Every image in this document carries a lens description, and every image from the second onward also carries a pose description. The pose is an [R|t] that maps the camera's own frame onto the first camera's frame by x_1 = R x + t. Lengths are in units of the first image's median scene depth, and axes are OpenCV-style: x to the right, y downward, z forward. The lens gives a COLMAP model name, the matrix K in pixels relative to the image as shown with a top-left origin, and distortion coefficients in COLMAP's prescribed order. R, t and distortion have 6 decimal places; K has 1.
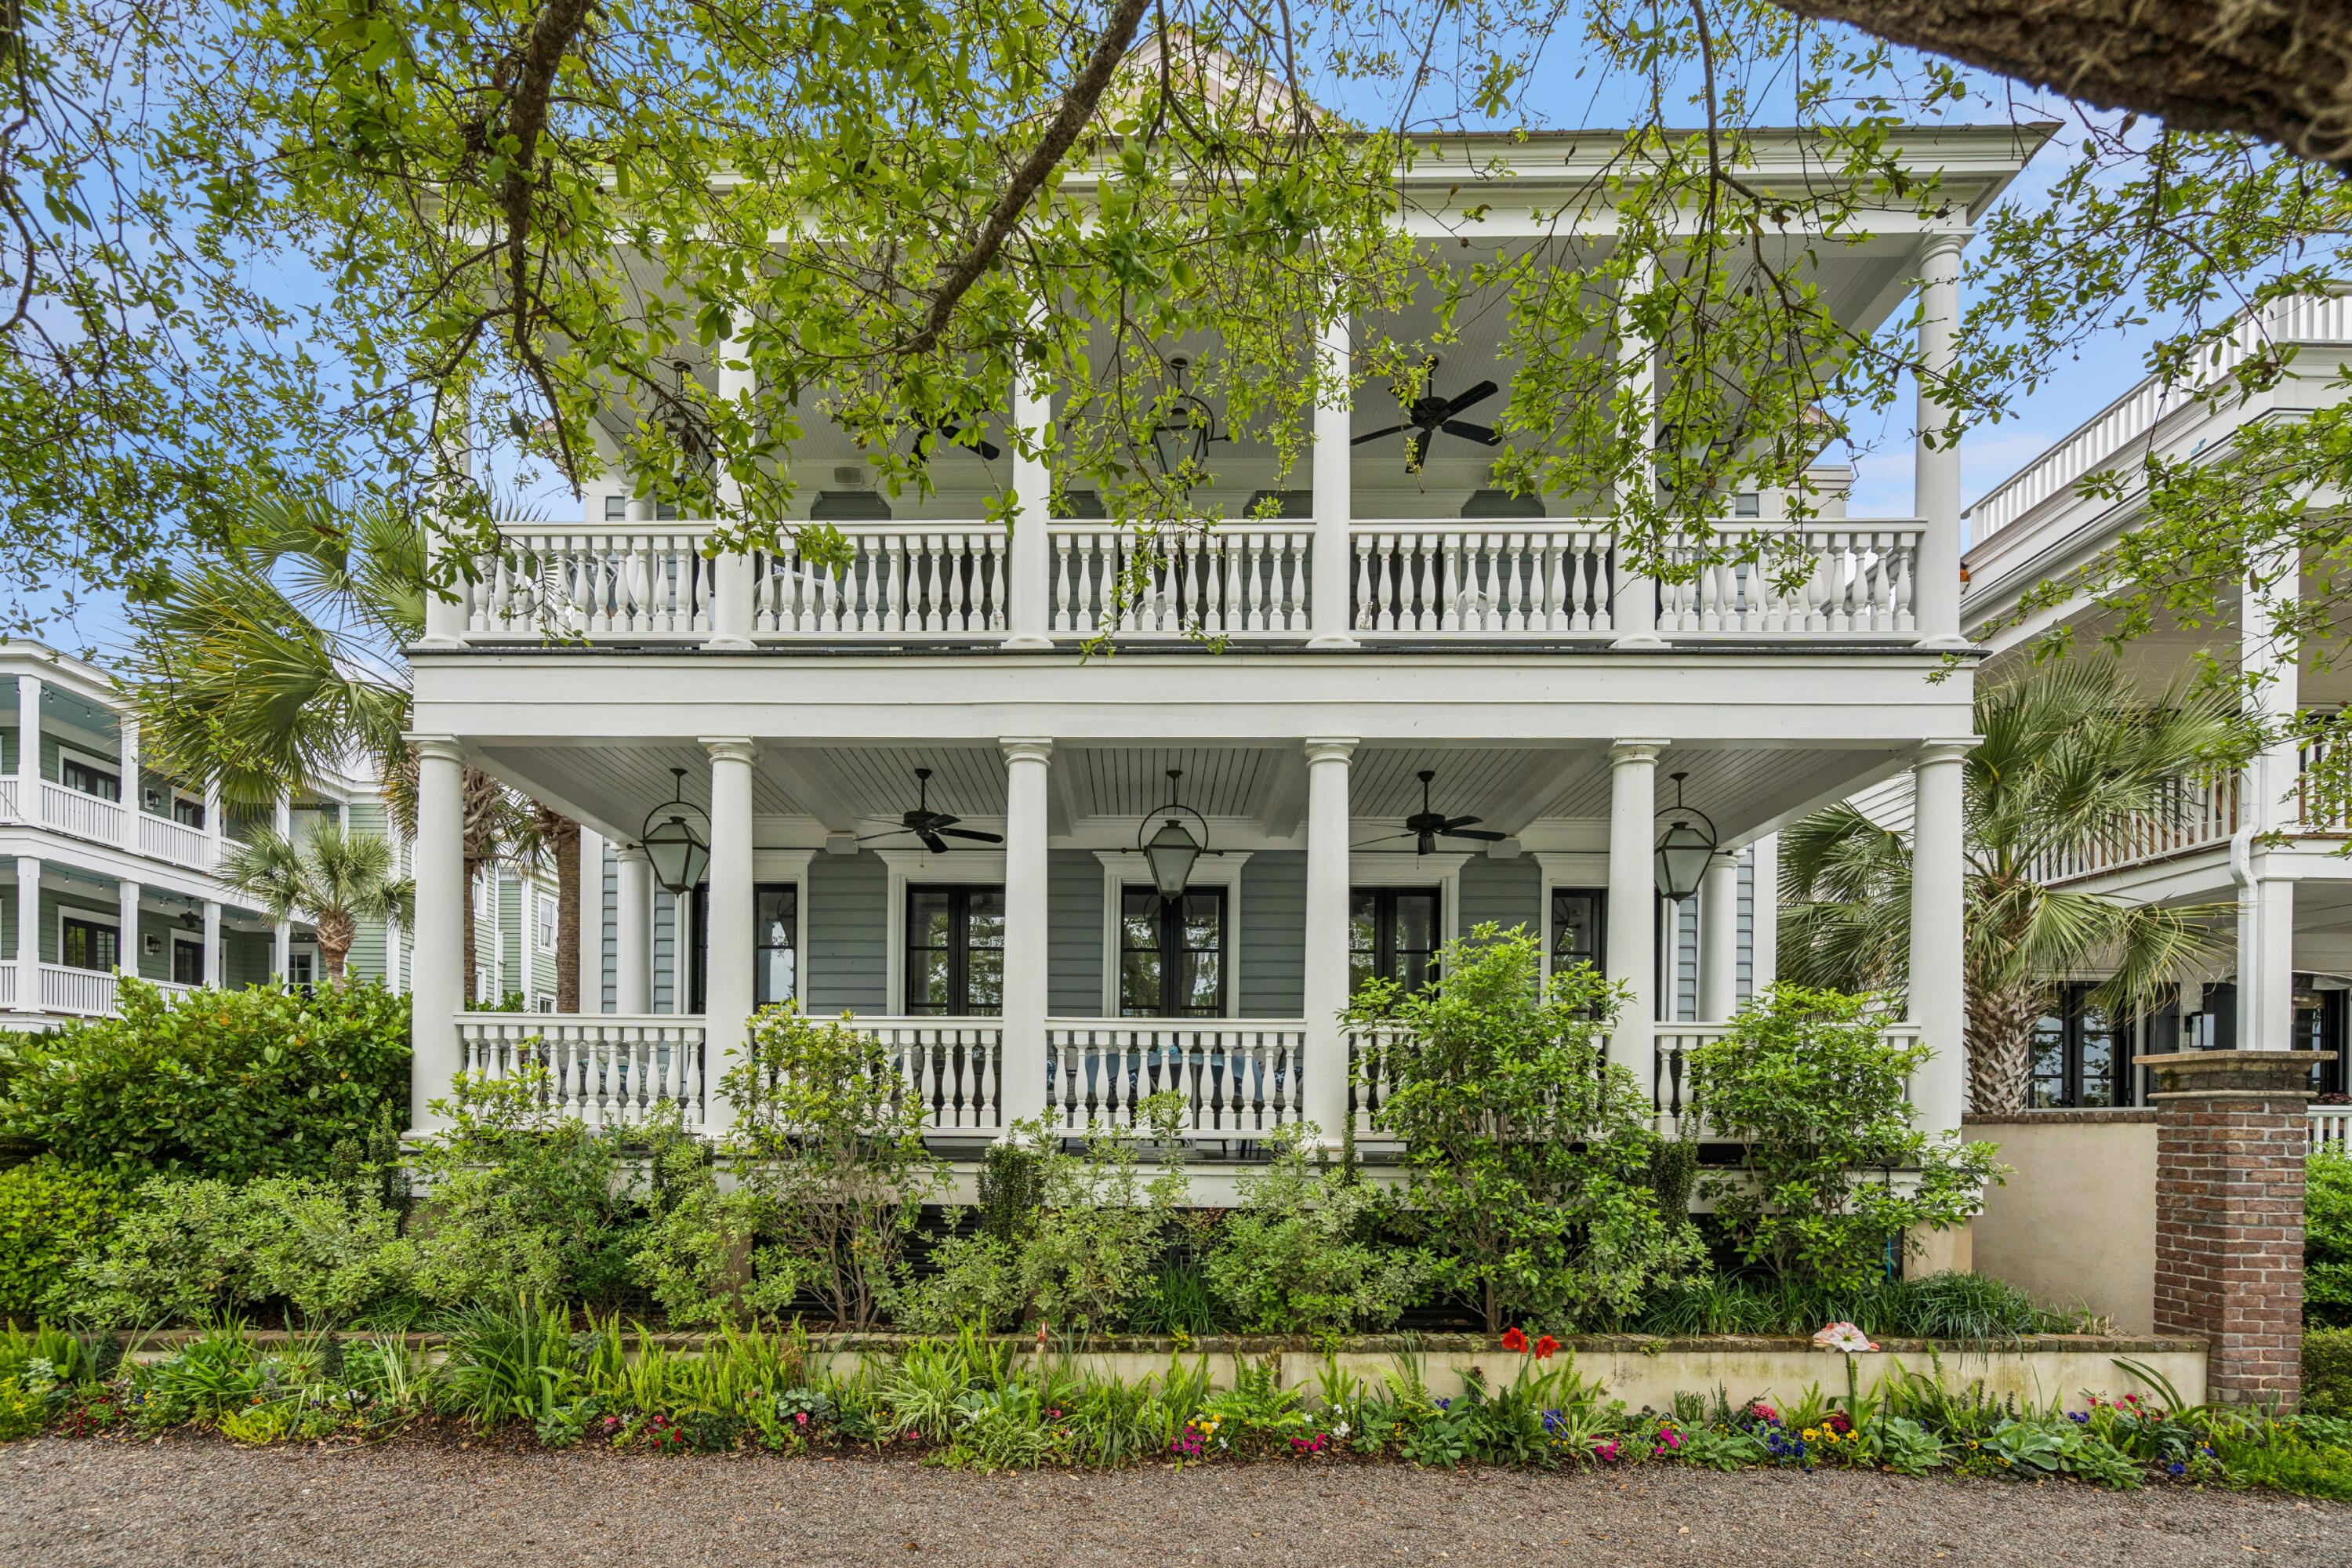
lens RADIAL K [[939.4, 0, 1176.0], [0, 939.4, 938.7], [0, 0, 1]] dist [-0.000477, 0.000004]
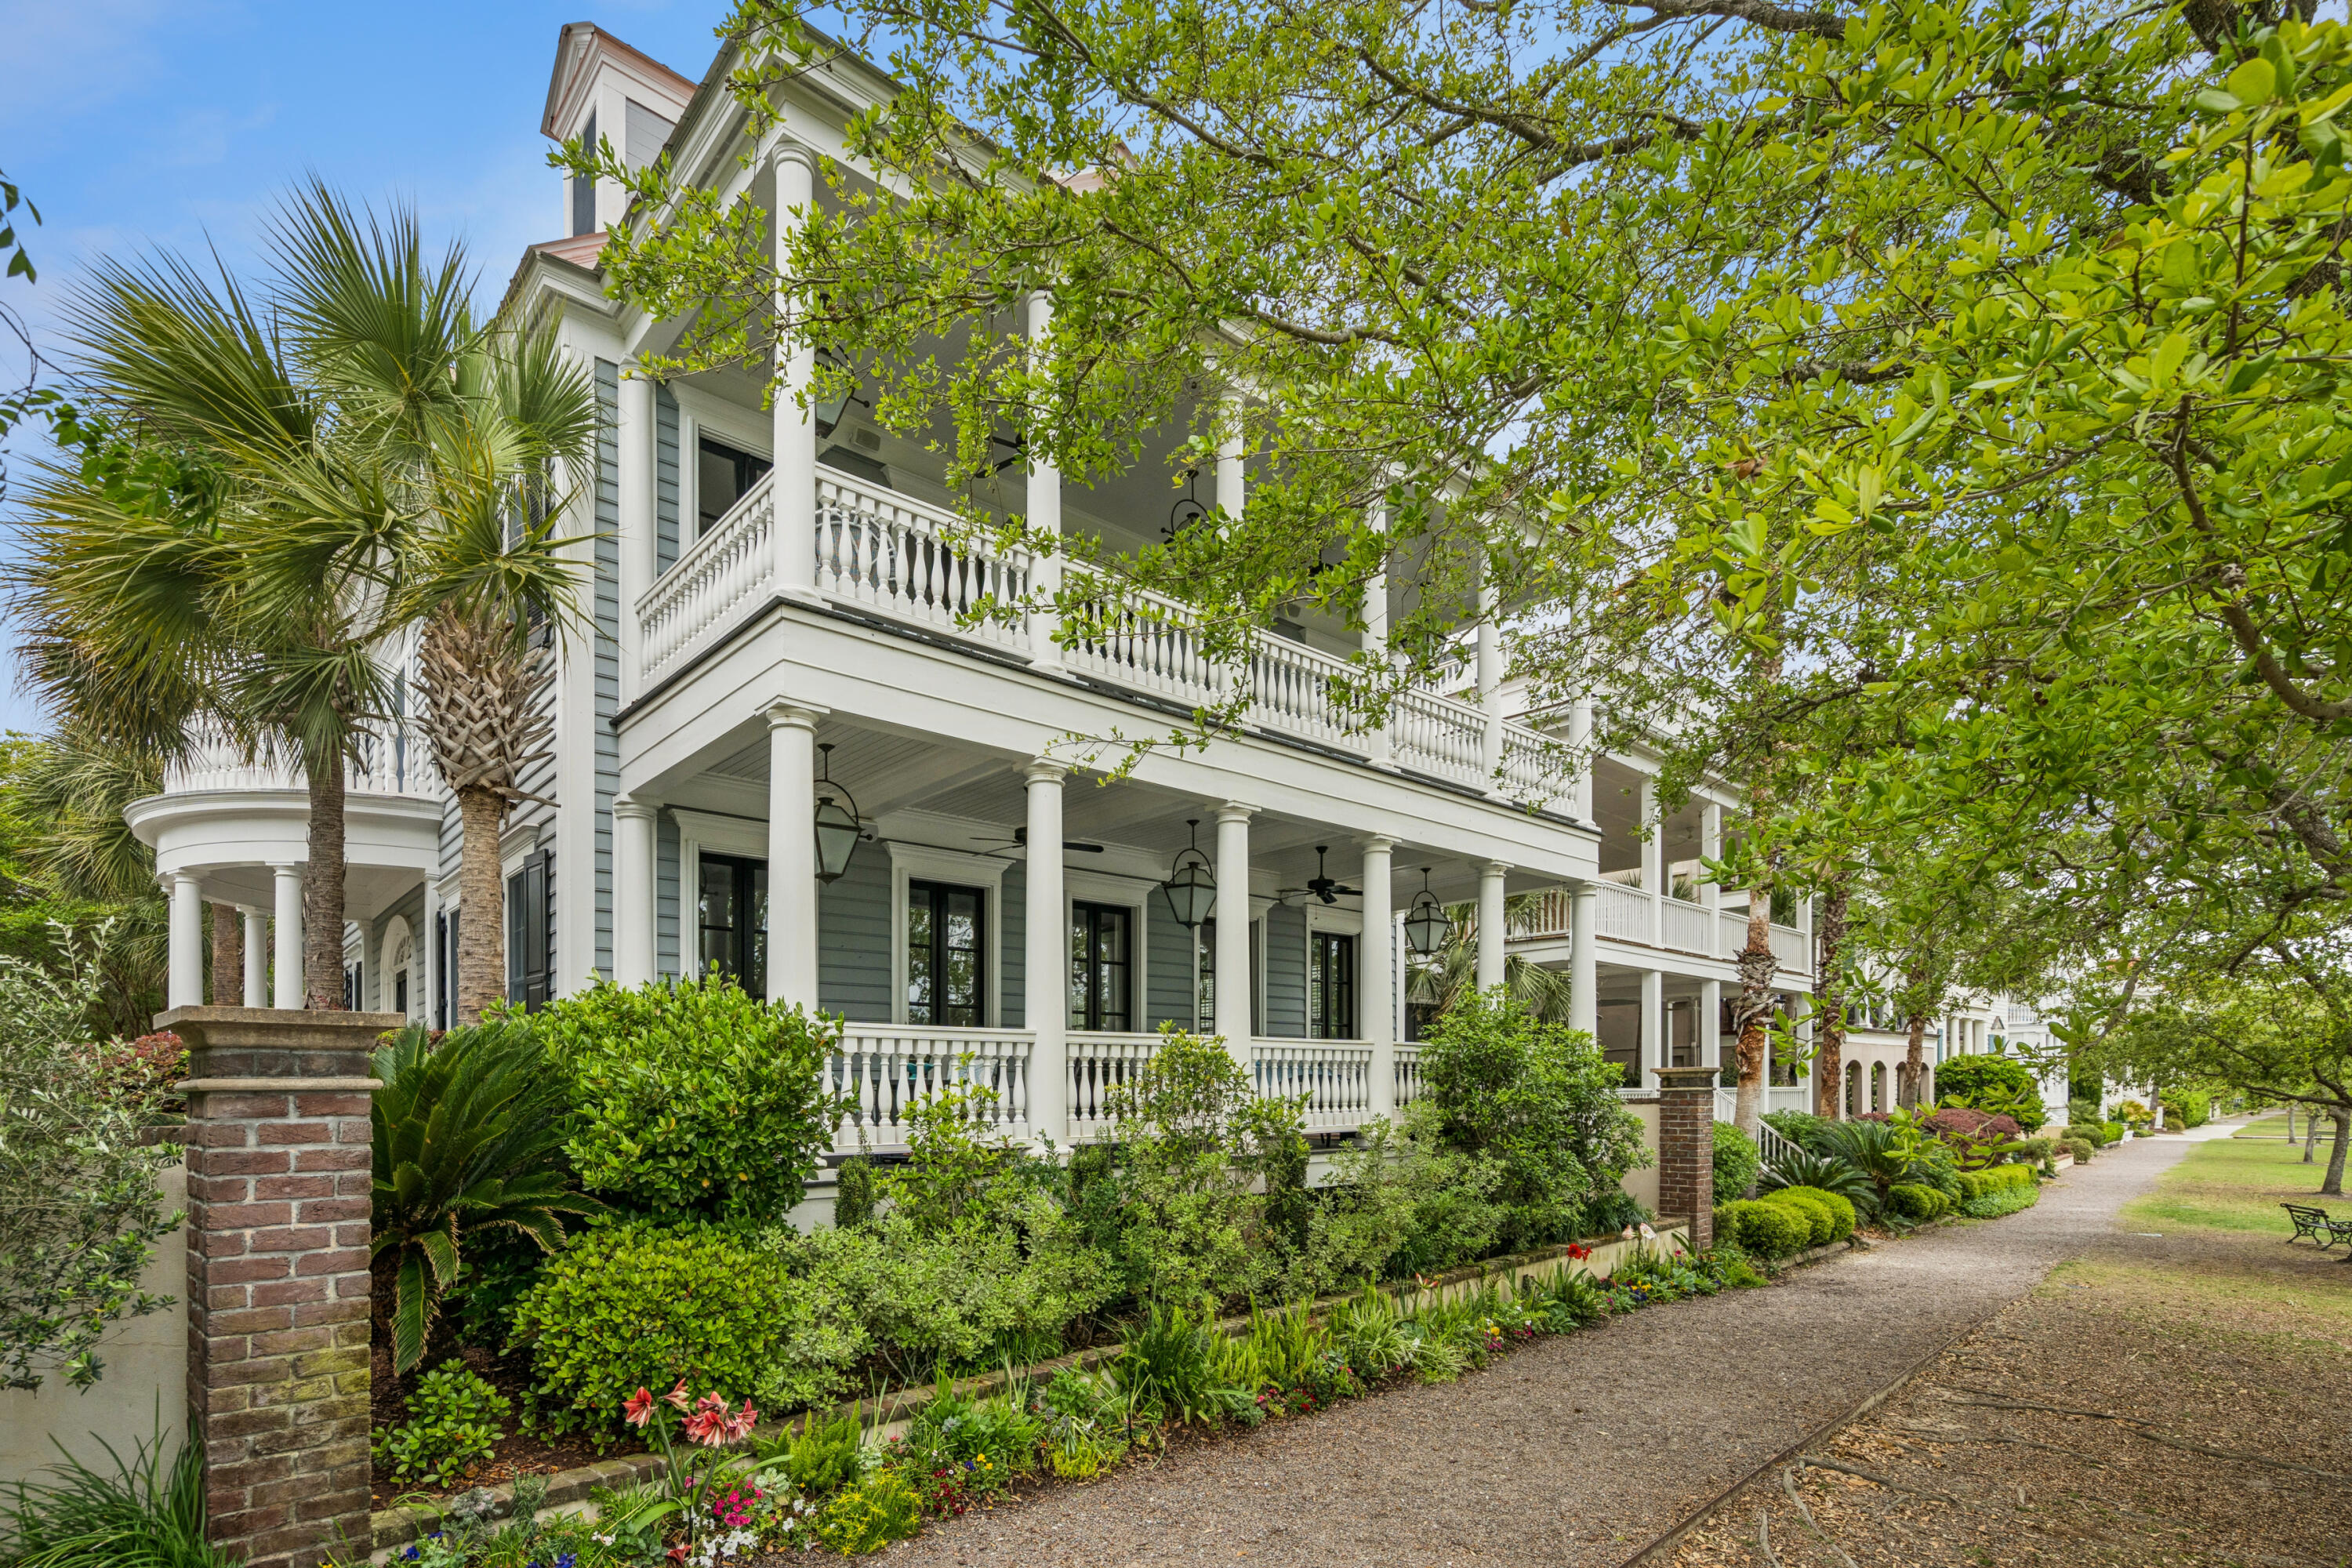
lens RADIAL K [[1070.9, 0, 1176.0], [0, 1070.9, 784.0], [0, 0, 1]] dist [0.000965, 0.000318]
pose [[0.740197, 0.169009, 0.650803, -0.761498], [-0.087373, 0.983865, -0.156128, -0.008003], [-0.666690, 0.058703, 0.743020, 0.011725]]
